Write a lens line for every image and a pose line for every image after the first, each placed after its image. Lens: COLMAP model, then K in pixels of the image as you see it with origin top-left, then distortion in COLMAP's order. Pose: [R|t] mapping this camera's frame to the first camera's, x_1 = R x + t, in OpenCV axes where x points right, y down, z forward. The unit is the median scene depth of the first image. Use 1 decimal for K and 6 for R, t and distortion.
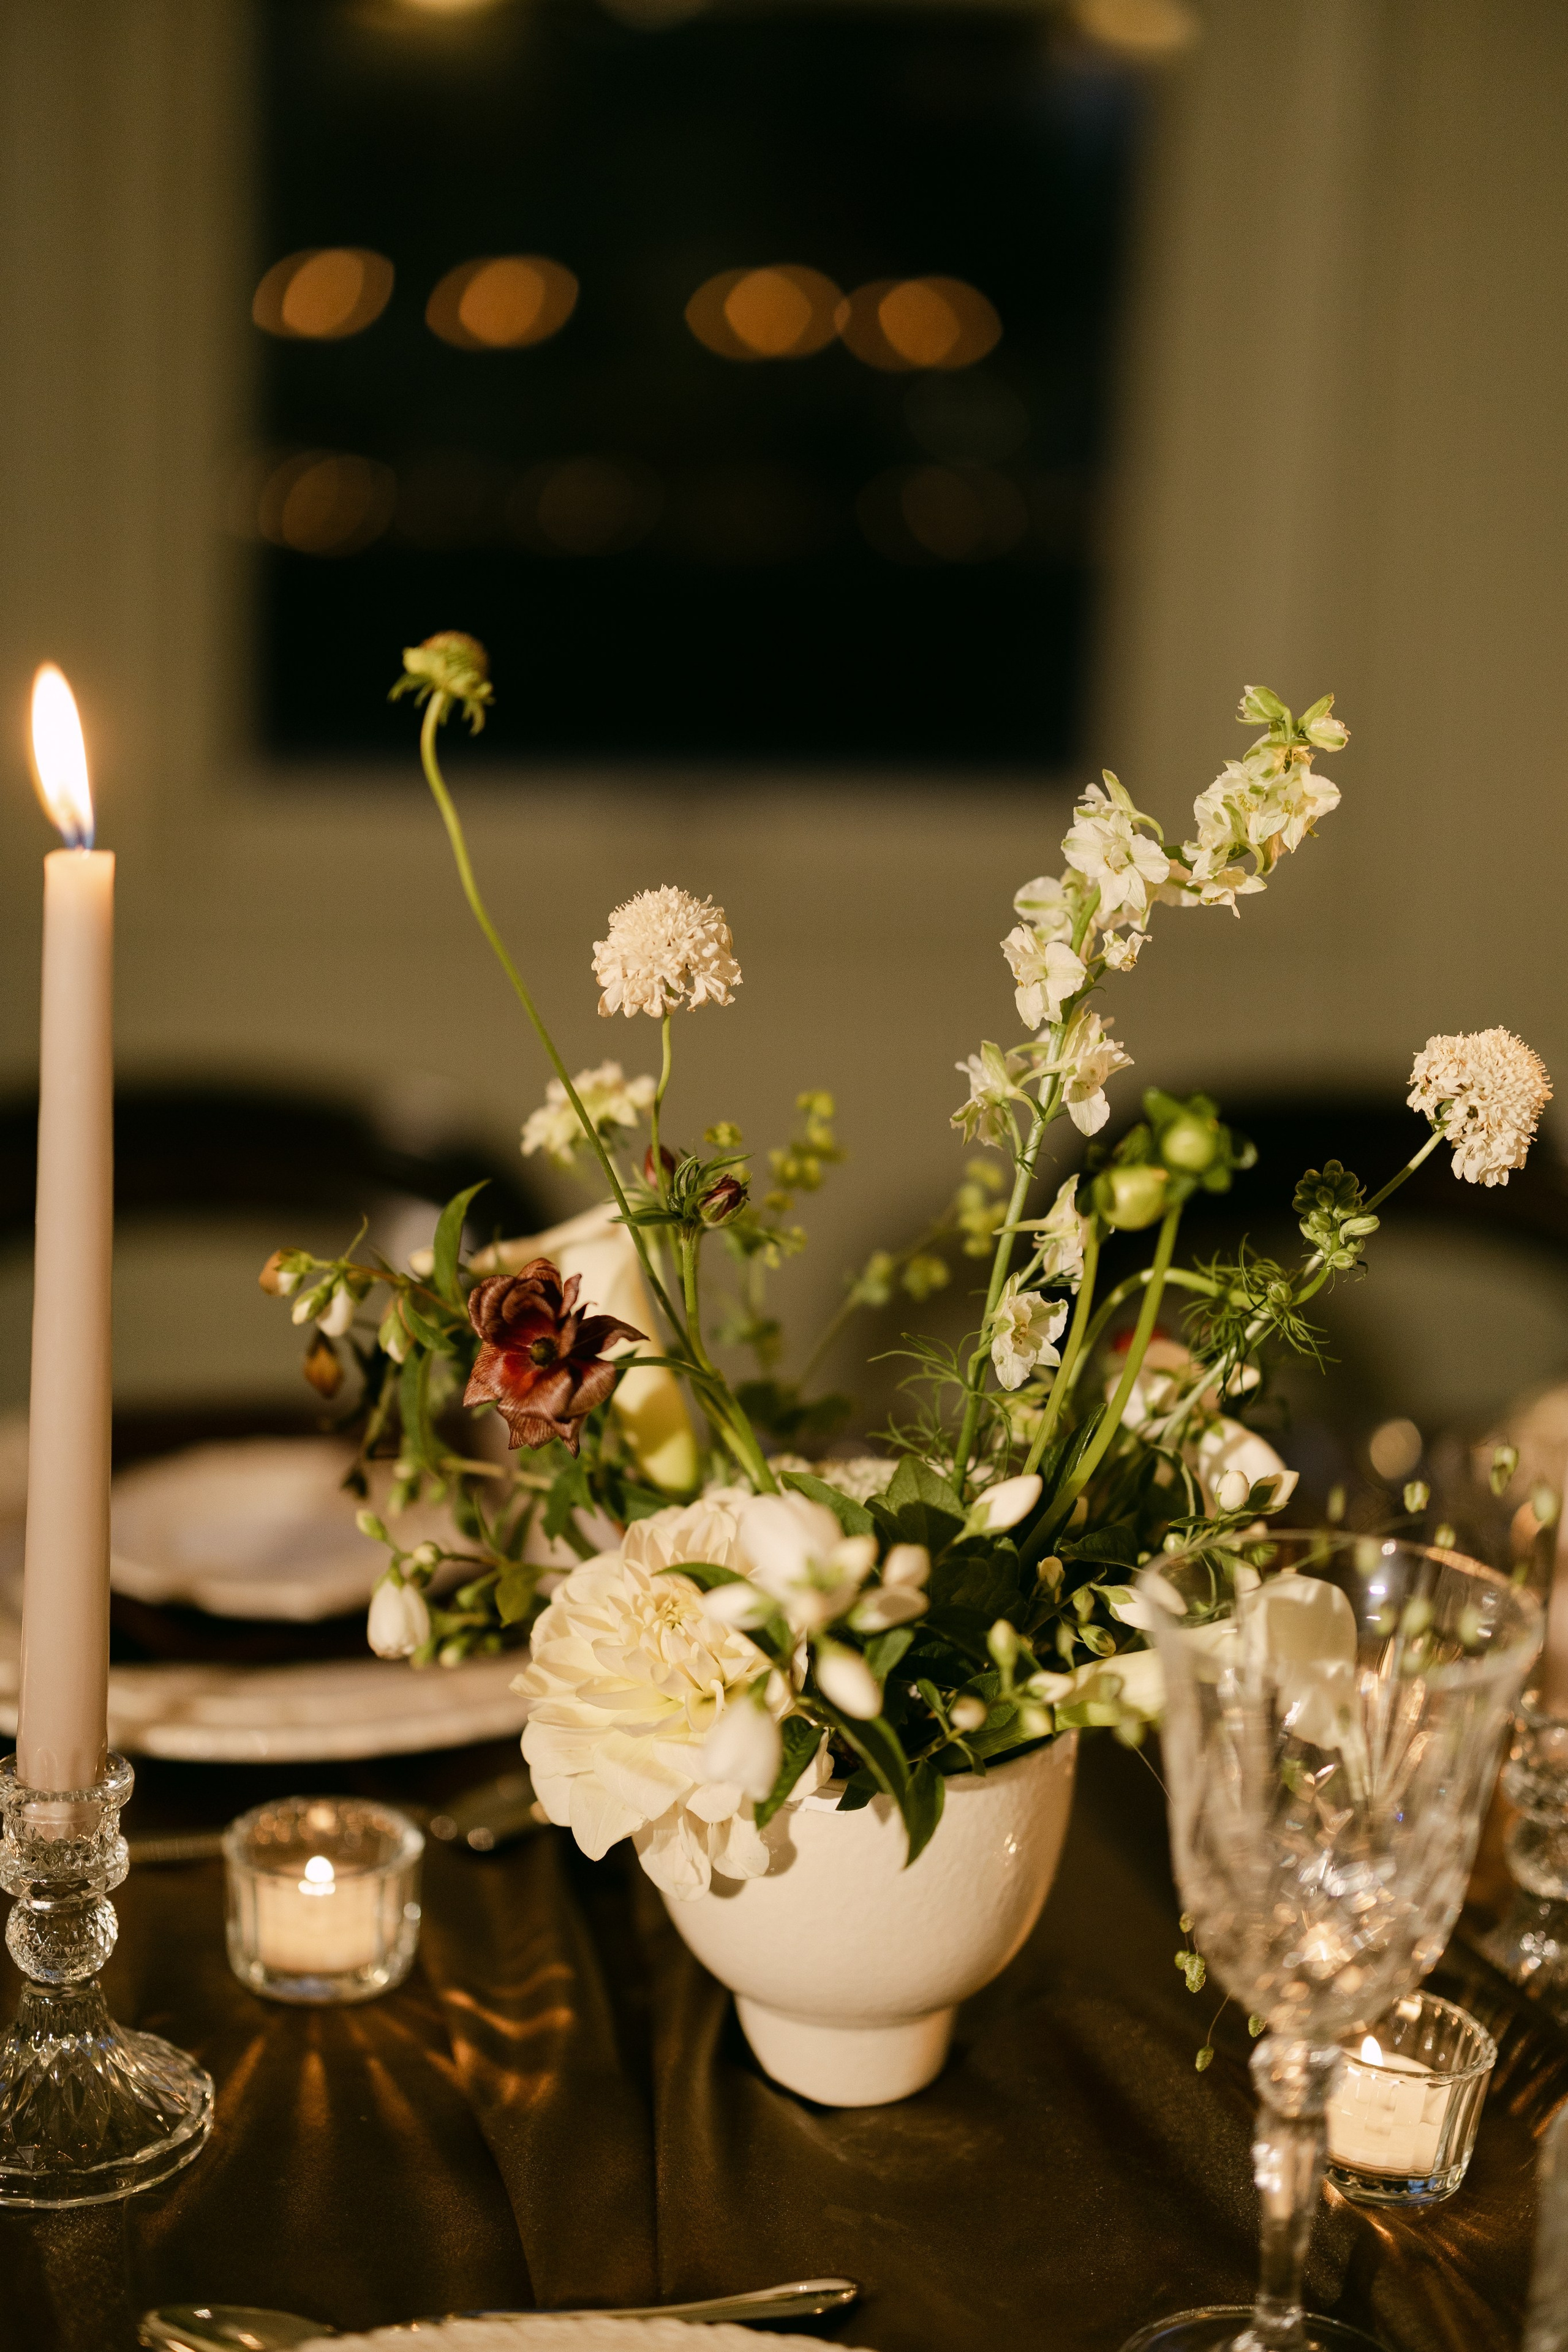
lens RADIAL K [[3519.9, 0, 788.8], [0, 3519.9, 1181.6], [0, 0, 1]] dist [0.008128, 0.000000]
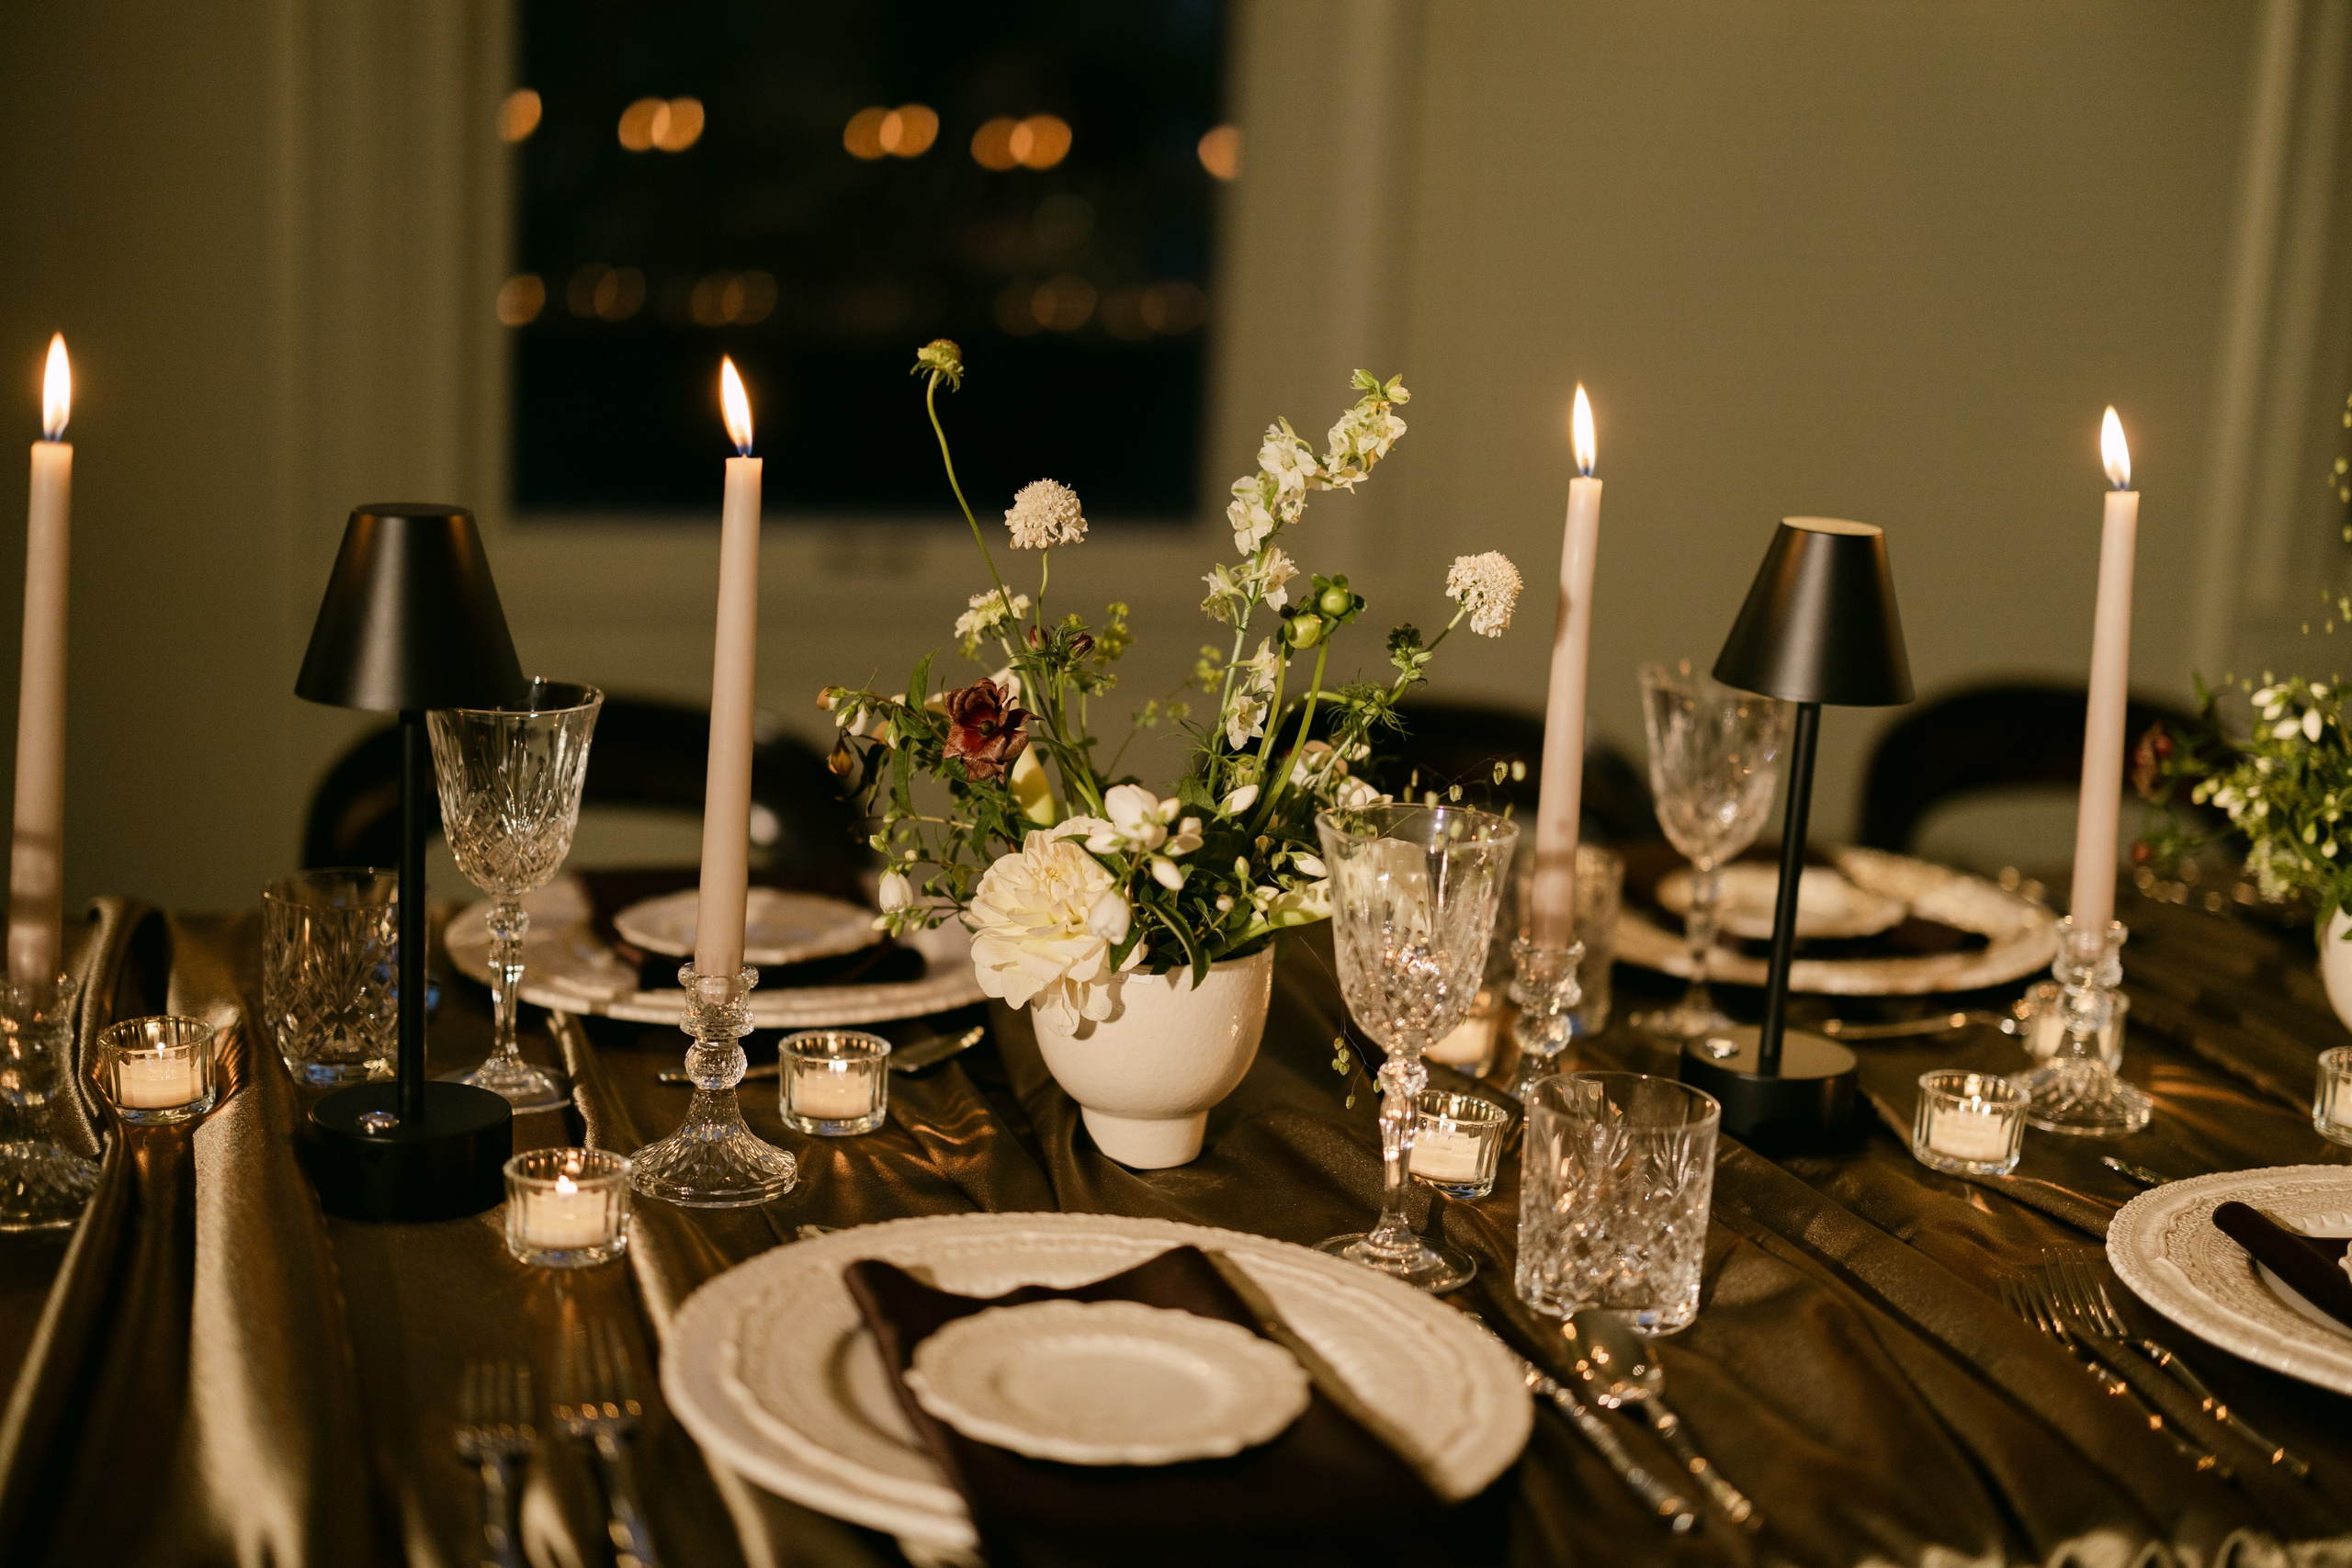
lens RADIAL K [[3519.6, 0, 1185.0], [0, 3519.6, 758.9], [0, 0, 1]] dist [0.008128, 0.000000]
pose [[0.995254, -0.014915, 0.096164, -0.141165], [0.020807, 0.997948, -0.060561, 0.174814], [-0.095063, 0.062274, 0.993521, -0.825677]]
